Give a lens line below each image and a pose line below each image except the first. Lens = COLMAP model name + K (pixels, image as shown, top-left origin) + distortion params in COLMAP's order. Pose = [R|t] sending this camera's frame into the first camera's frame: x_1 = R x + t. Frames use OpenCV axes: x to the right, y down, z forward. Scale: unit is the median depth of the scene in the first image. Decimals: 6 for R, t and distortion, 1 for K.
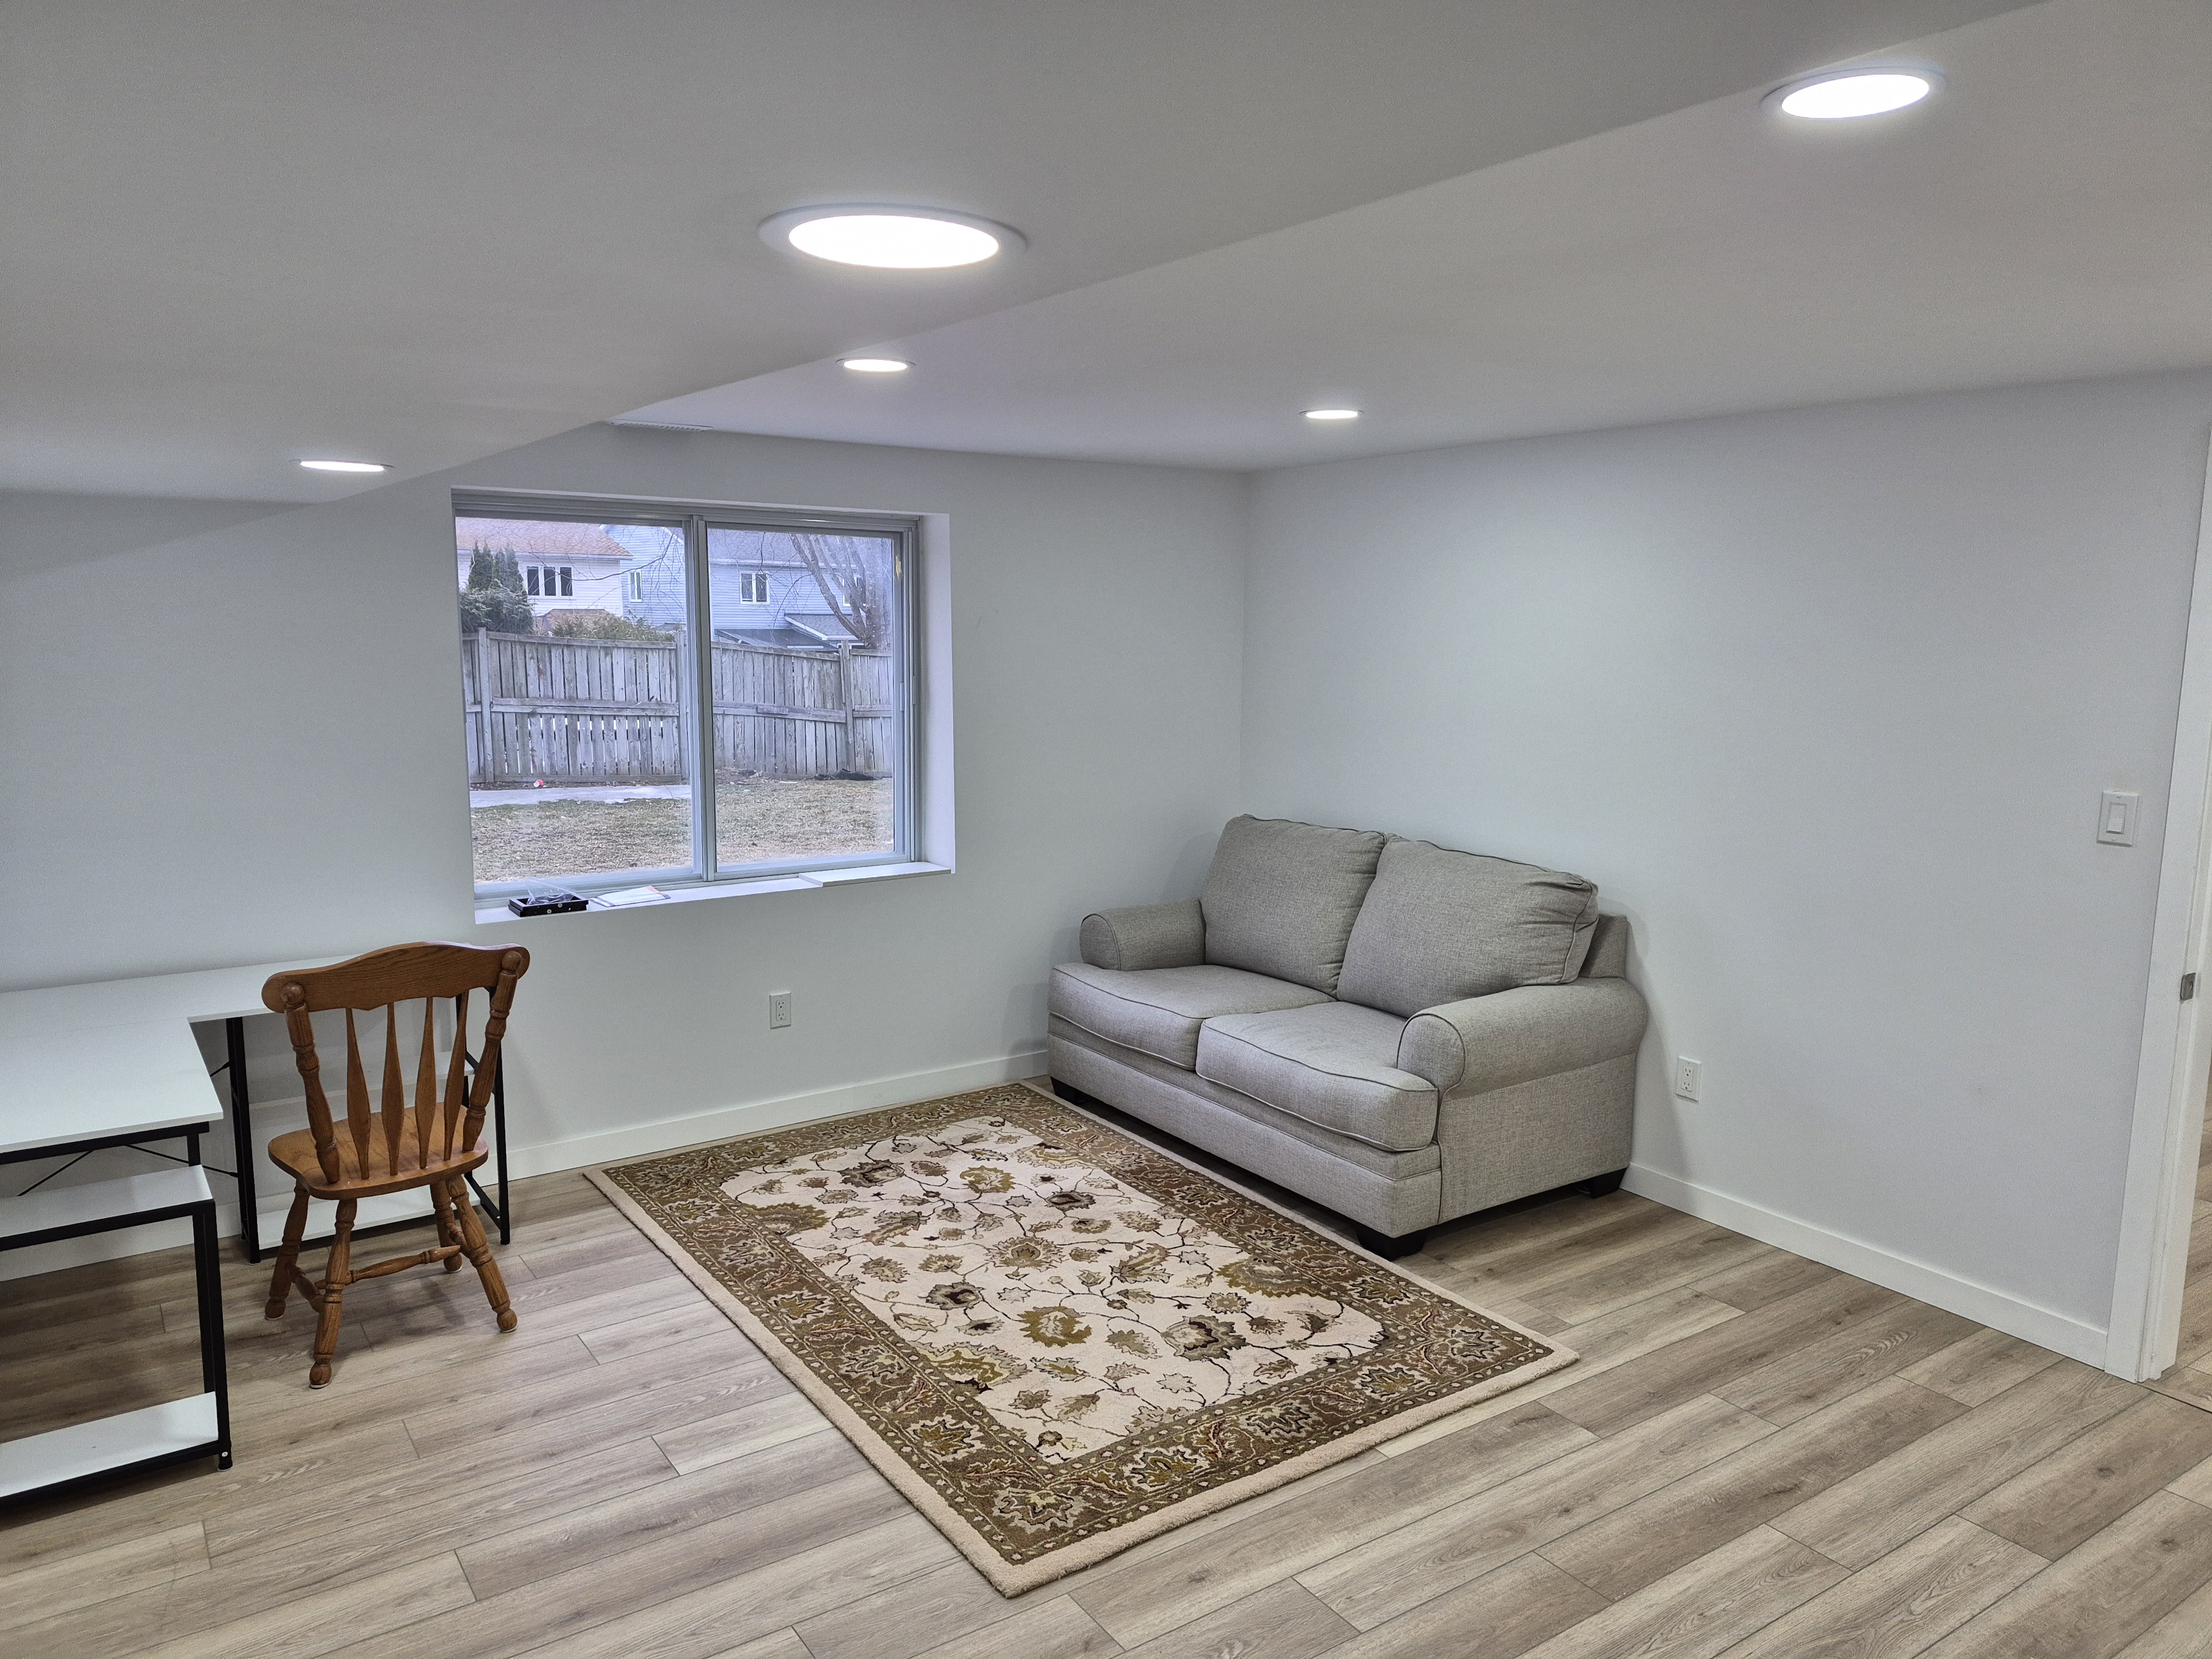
lens RADIAL K [[1553.4, 0, 1122.1], [0, 1553.4, 828.7], [0, 0, 1]] dist [0.062361, -0.074377]
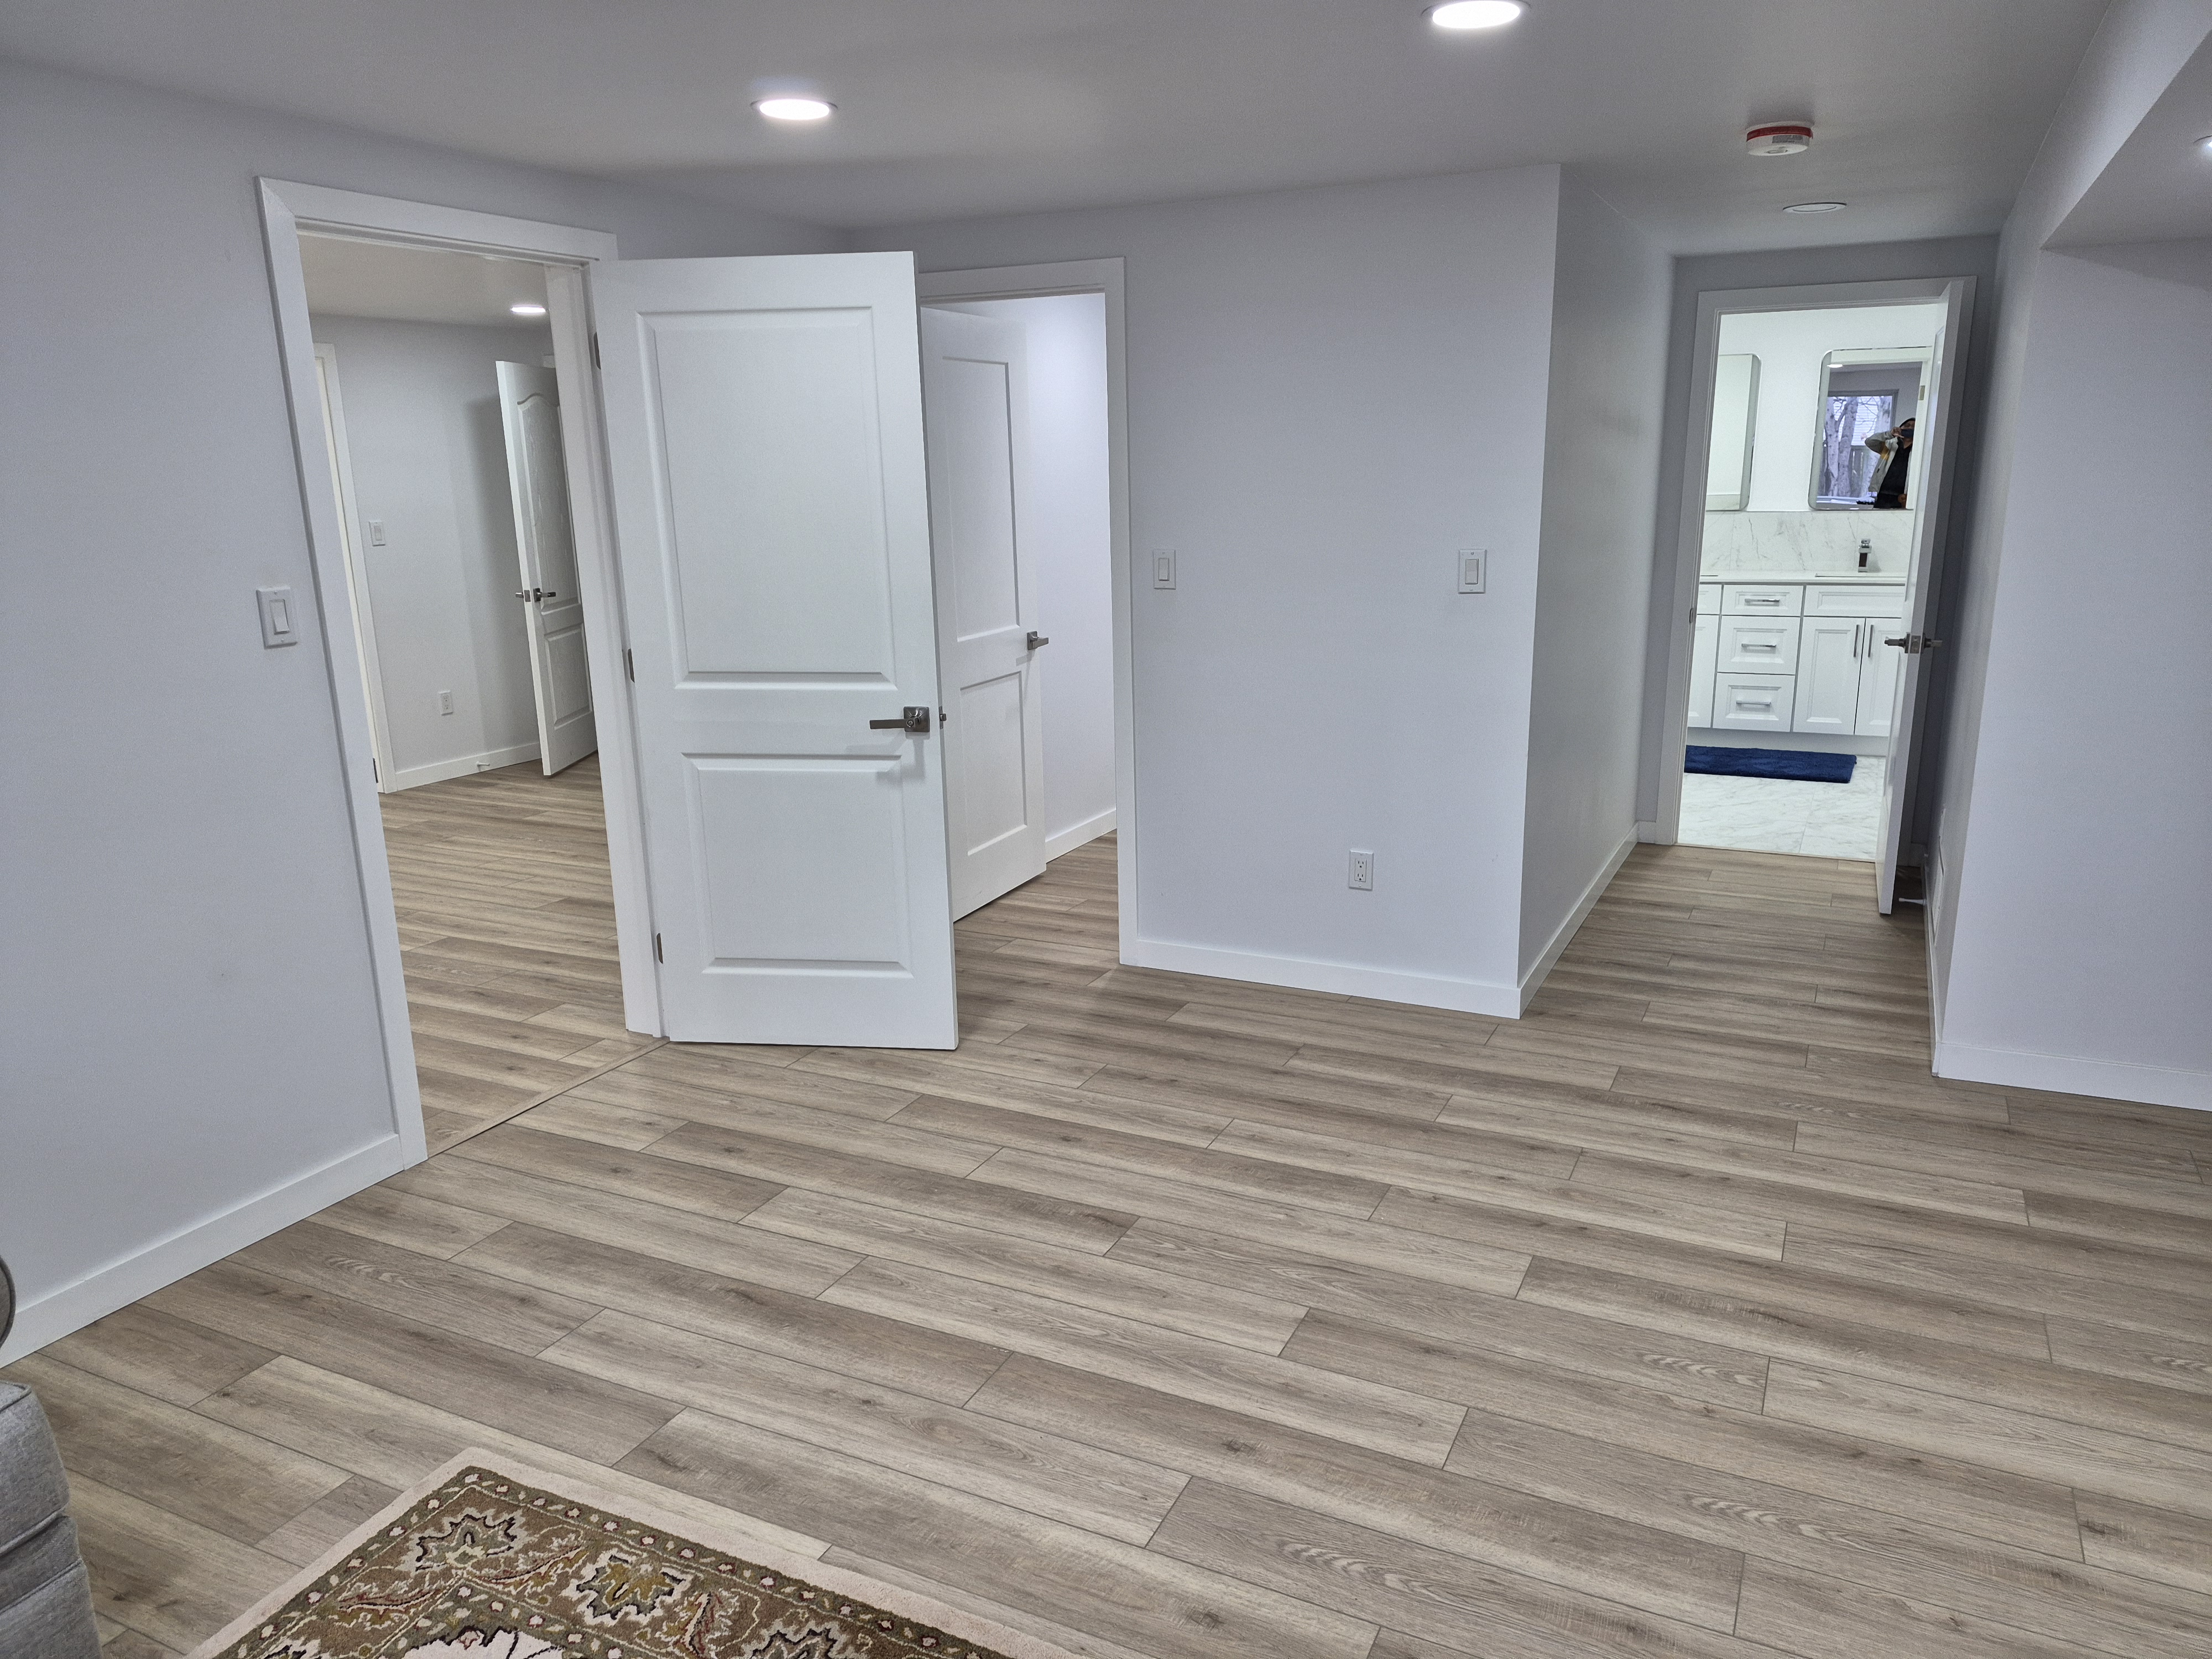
lens RADIAL K [[1553.4, 0, 1114.9], [0, 1553.4, 808.2], [0, 0, 1]] dist [0.062361, -0.074377]
pose [[-0.490376, -0.199332, 0.848409, -0.482156], [0.140007, 0.942830, 0.302439, -0.132325], [-0.860191, 0.267092, -0.434433, 1.211605]]
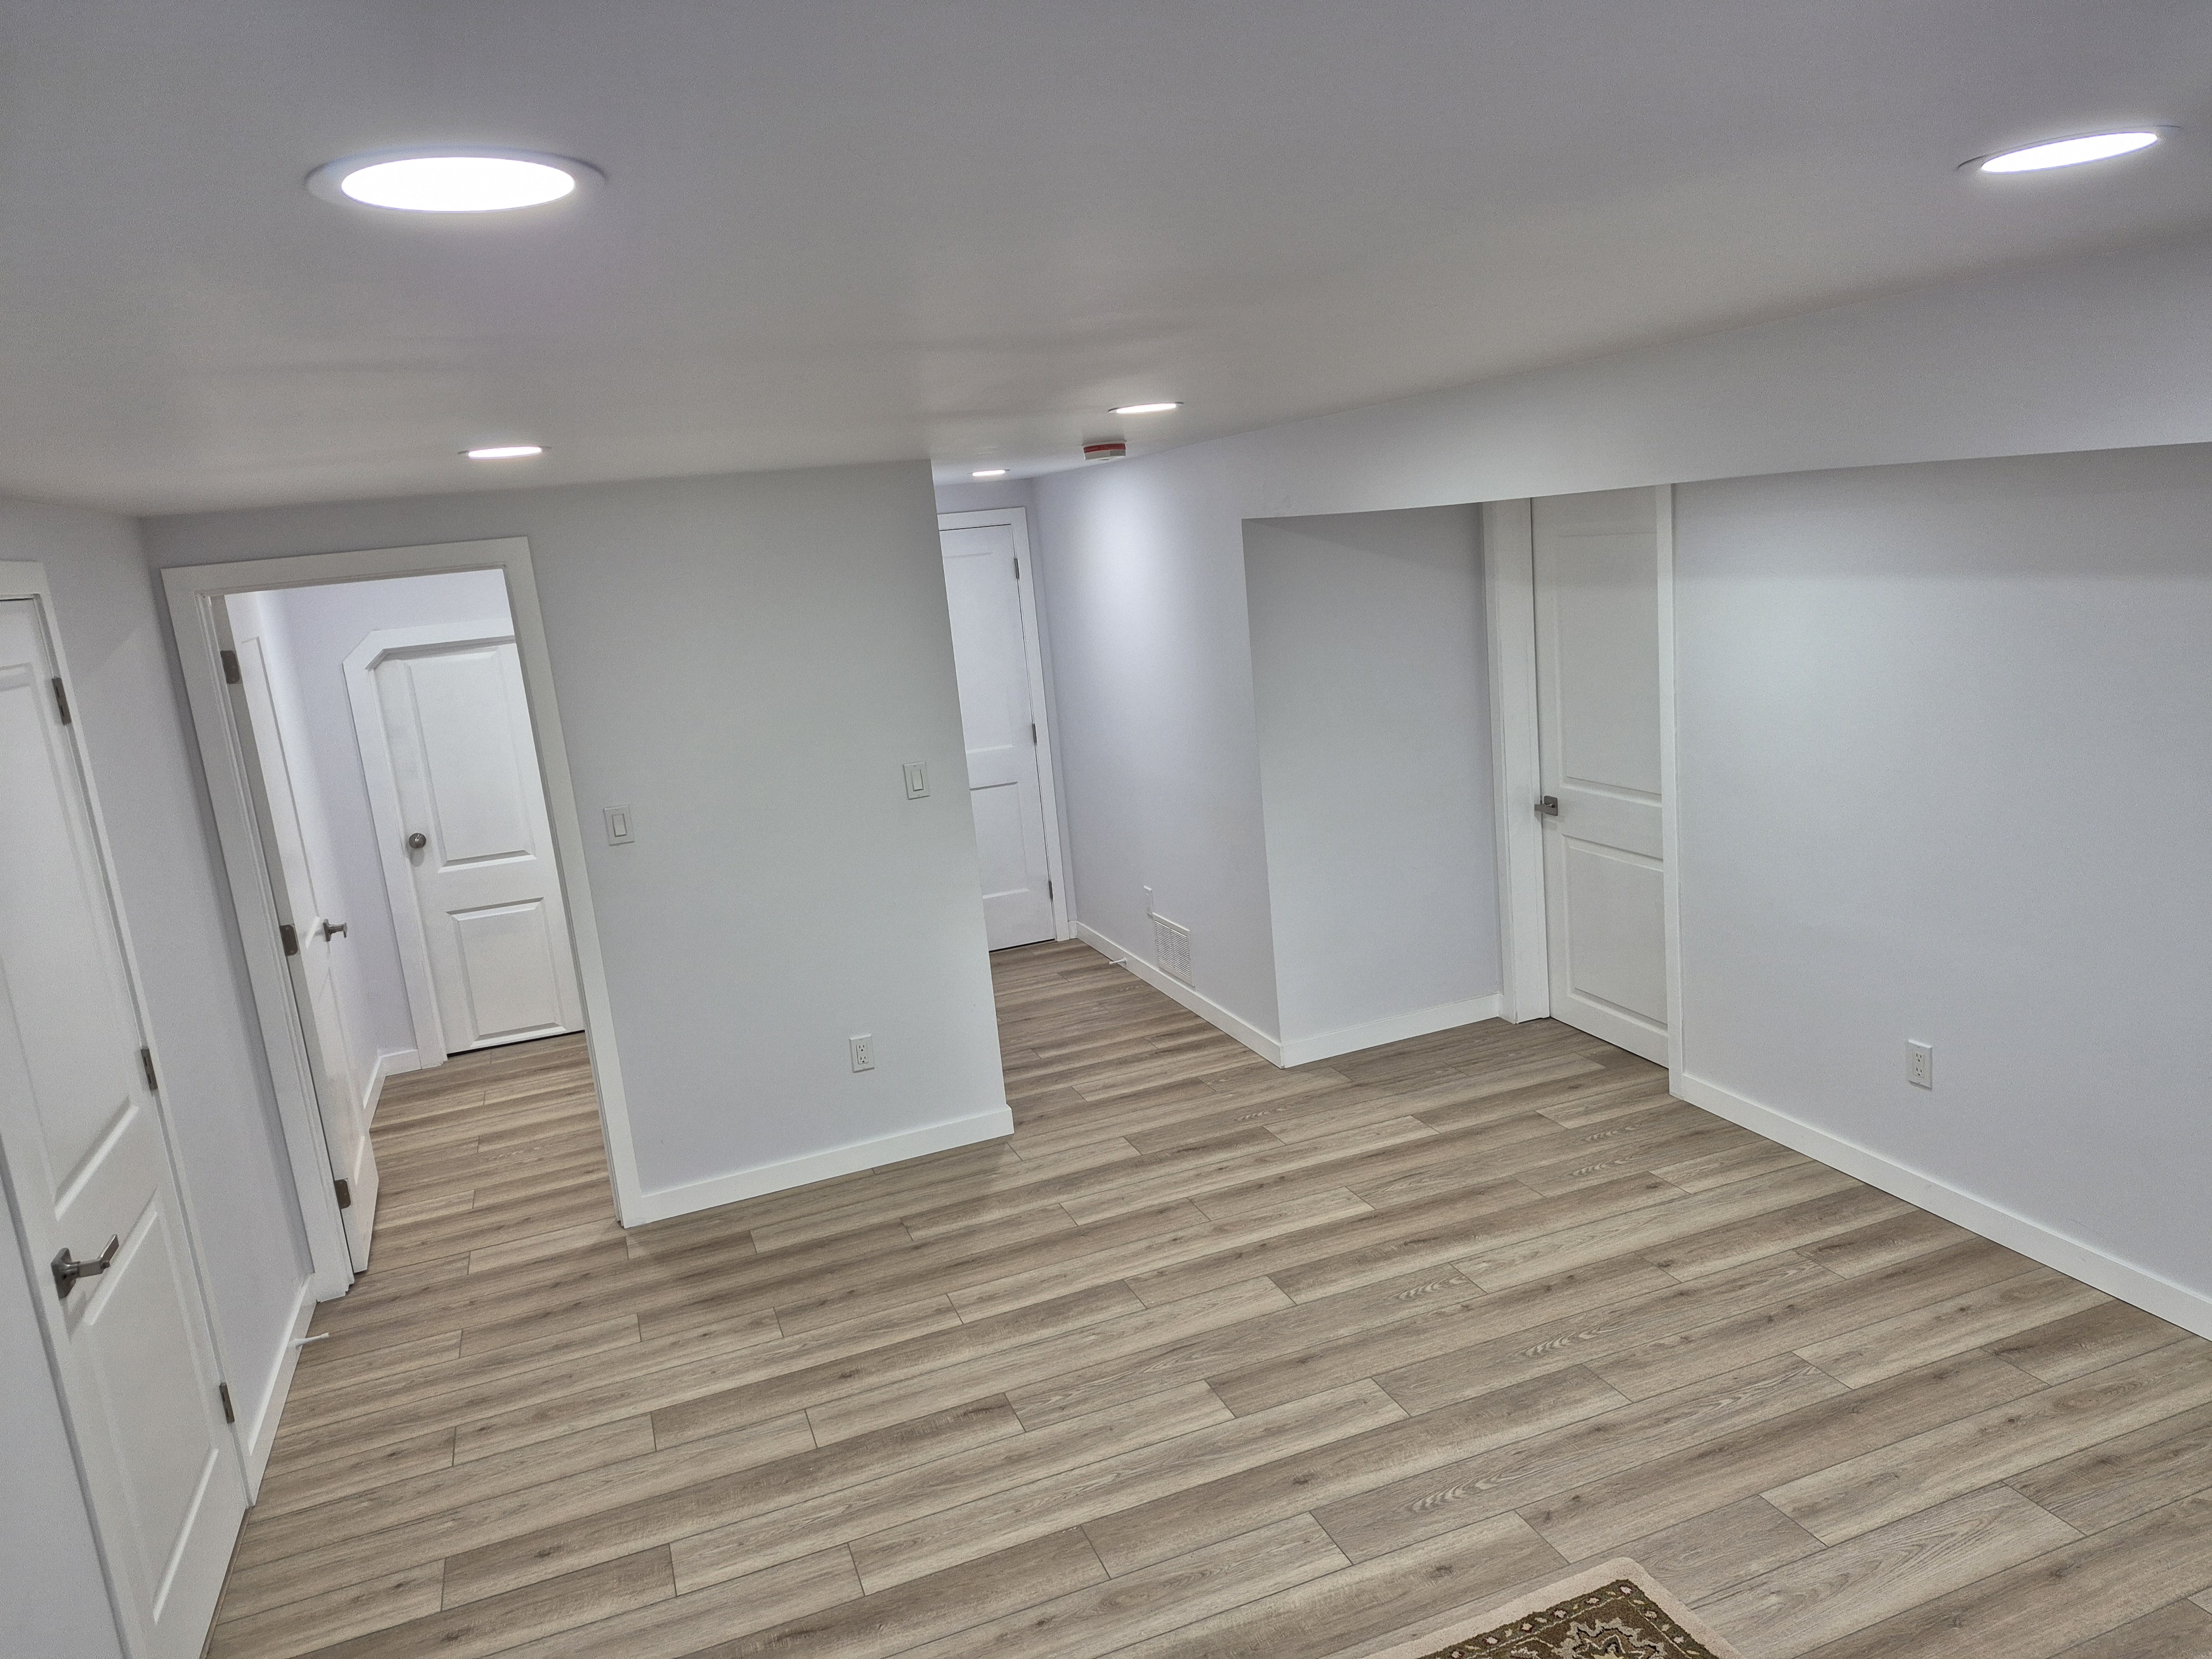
lens RADIAL K [[1553.4, 0, 1117.6], [0, 1553.4, 817.9], [0, 0, 1]] dist [0.062361, -0.074377]
pose [[-0.965715, 0.034244, 0.257336, -0.028360], [0.122695, 0.933771, 0.336182, -0.357806], [-0.228781, 0.356230, -0.905958, 1.742158]]
